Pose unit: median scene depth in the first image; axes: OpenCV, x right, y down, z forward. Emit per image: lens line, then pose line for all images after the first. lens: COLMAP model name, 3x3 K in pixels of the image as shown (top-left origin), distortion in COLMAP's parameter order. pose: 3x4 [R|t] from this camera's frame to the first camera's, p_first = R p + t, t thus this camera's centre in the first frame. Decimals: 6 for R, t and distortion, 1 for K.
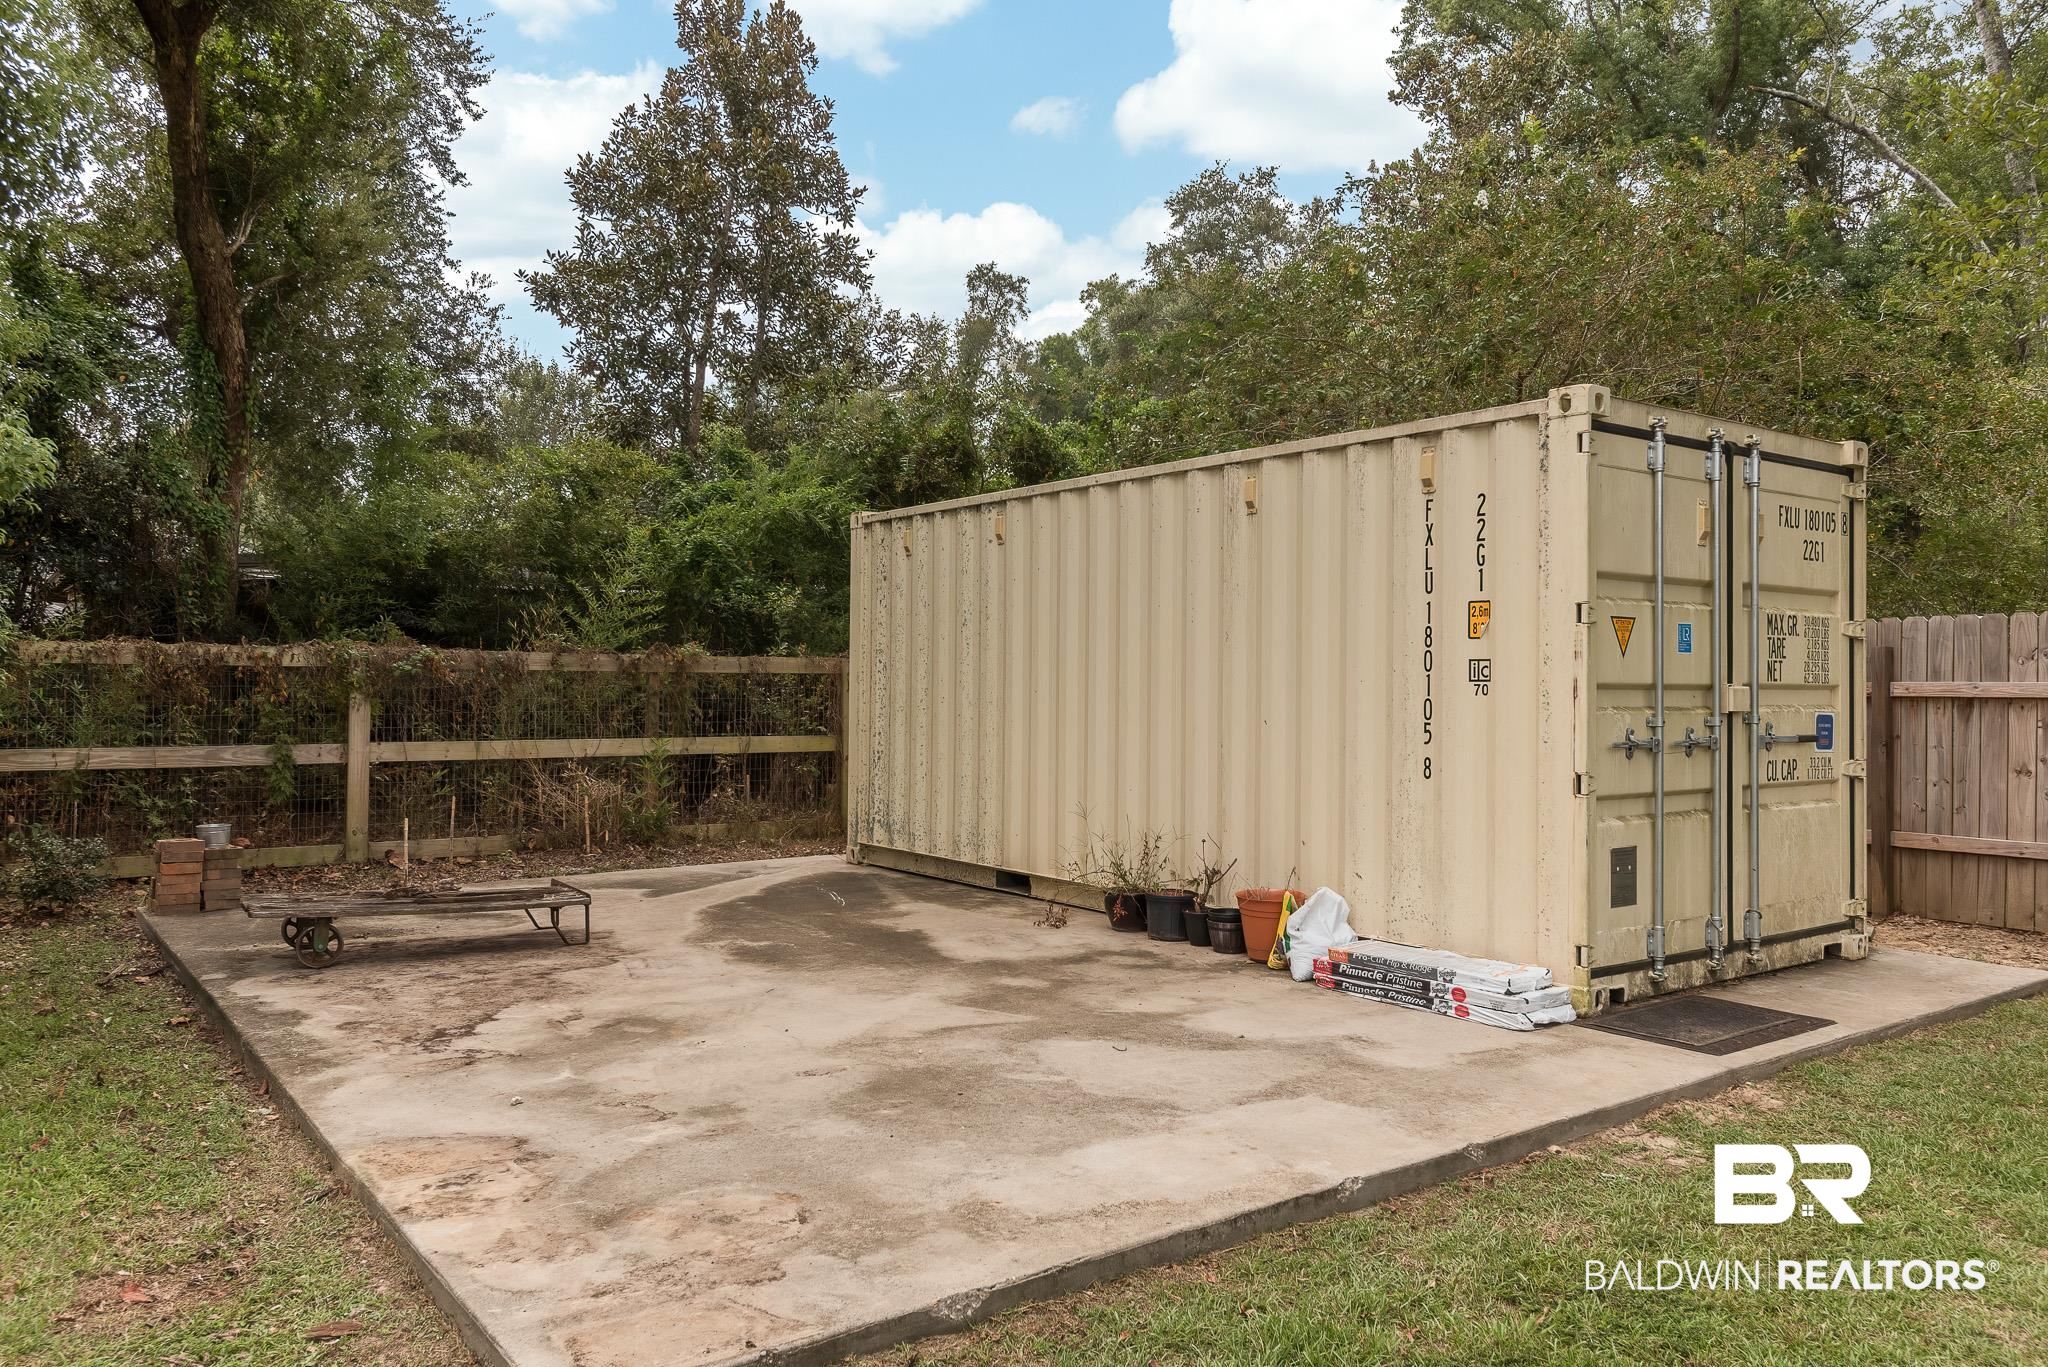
lens RADIAL K [[1403.2, 0, 1021.2], [0, 1403.2, 682.0], [0, 0, 1]] dist [-0.025535, 0.001780]
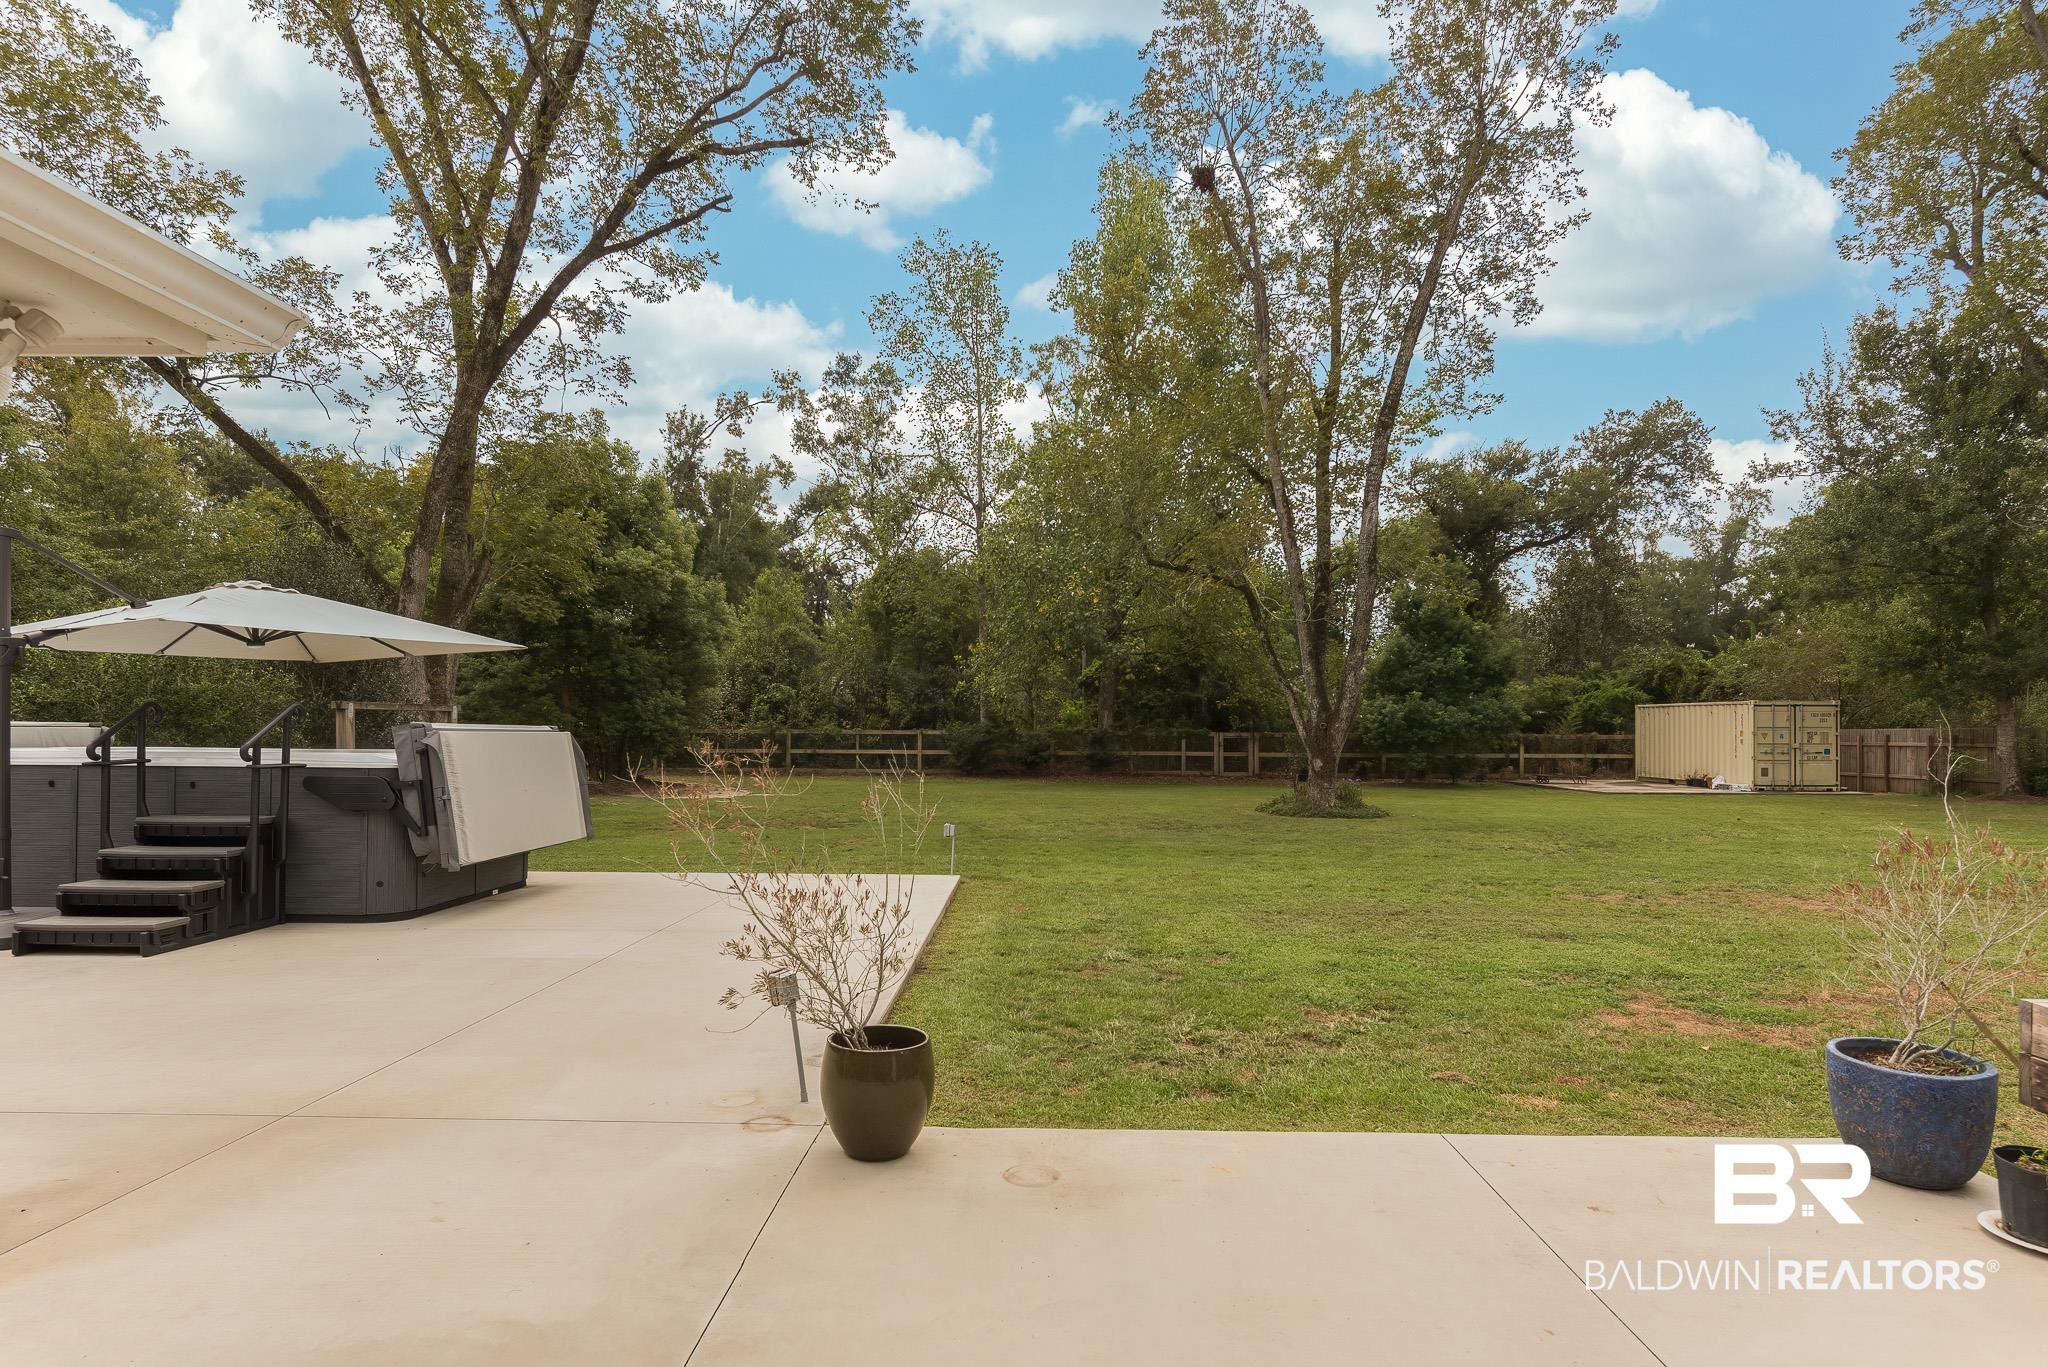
lens RADIAL K [[1064.7, 0, 1023.1], [0, 1064.7, 727.8], [0, 0, 1]] dist [0.007064, -0.005011]
pose [[0.788495, -0.008776, -0.614979, 0.386112], [0.007077, 0.999961, -0.005196, -0.035845], [0.615001, -0.000255, 0.788527, -2.590199]]
